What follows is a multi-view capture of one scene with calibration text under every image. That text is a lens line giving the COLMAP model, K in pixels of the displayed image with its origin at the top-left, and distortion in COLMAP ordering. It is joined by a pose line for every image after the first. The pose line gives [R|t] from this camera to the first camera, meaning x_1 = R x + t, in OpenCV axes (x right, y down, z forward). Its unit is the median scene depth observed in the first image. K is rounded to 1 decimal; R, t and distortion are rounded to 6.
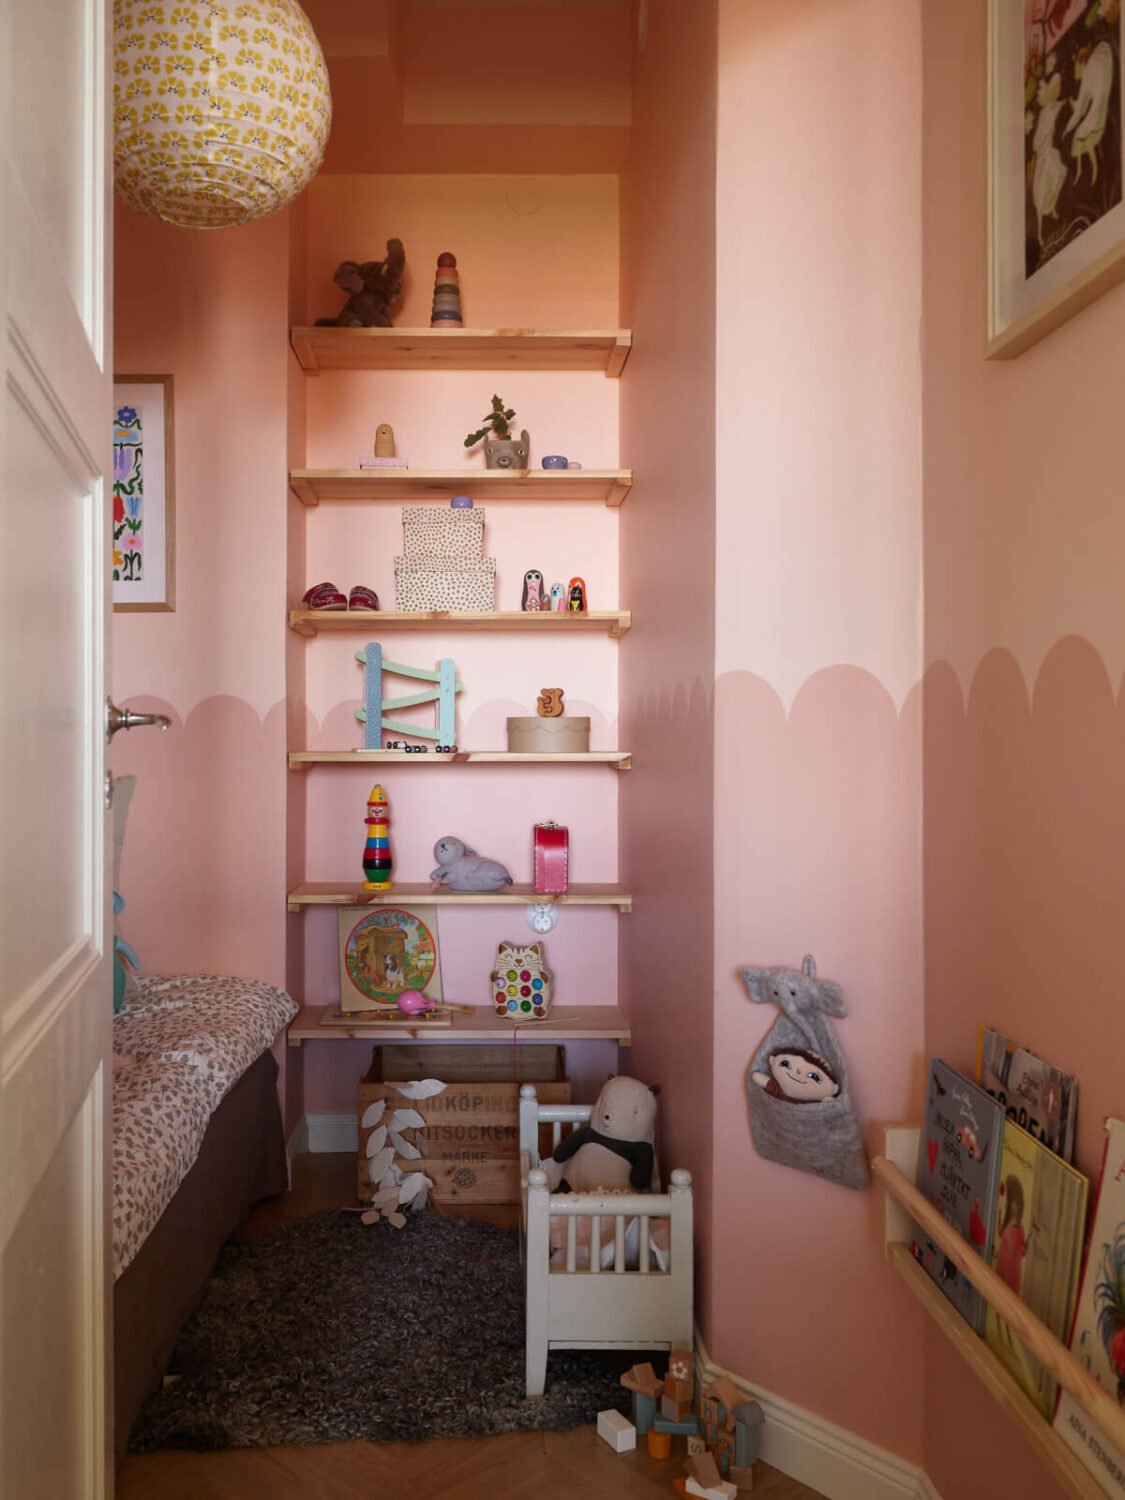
lens RADIAL K [[1279.5, 0, 557.2], [0, 1279.5, 752.1], [0, 0, 1]] dist [-0.032476, 0.038088]
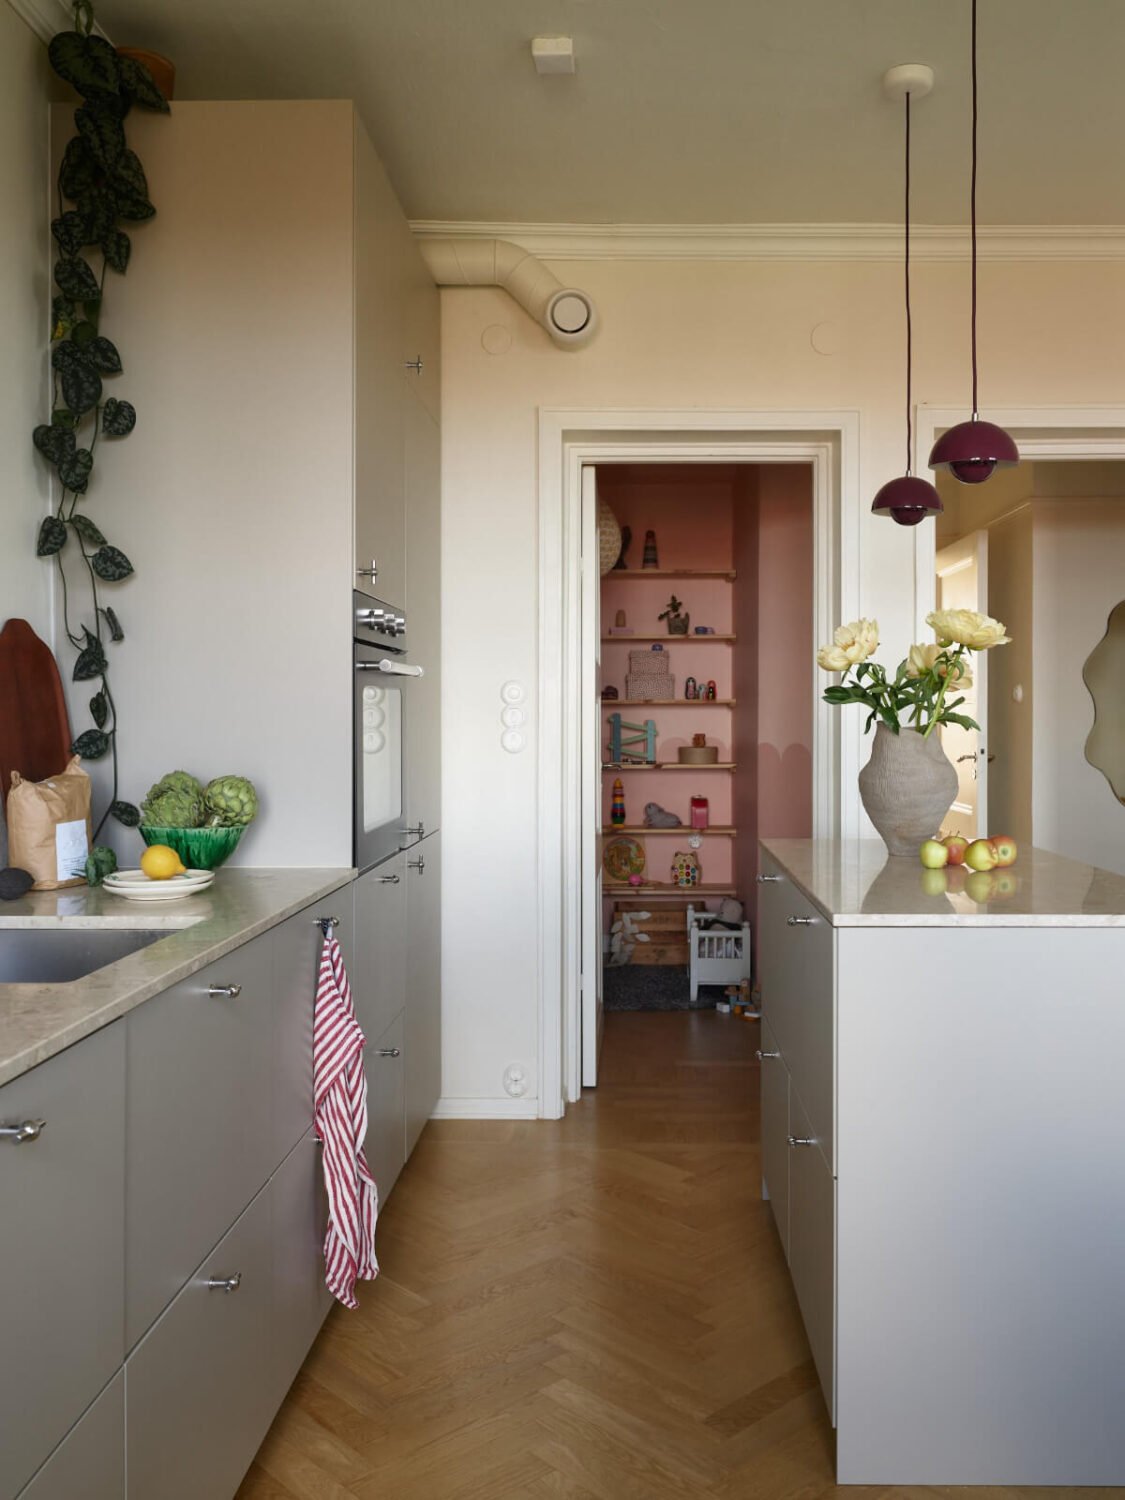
lens RADIAL K [[1279.5, 0, 572.5], [0, 1279.5, 747.6], [0, 0, 1]] dist [-0.032476, 0.038088]
pose [[0.994354, -0.002586, -0.106086, 0.011036], [0.004656, 0.999803, 0.019276, -0.069040], [0.106015, -0.019661, 0.994170, -1.158040]]
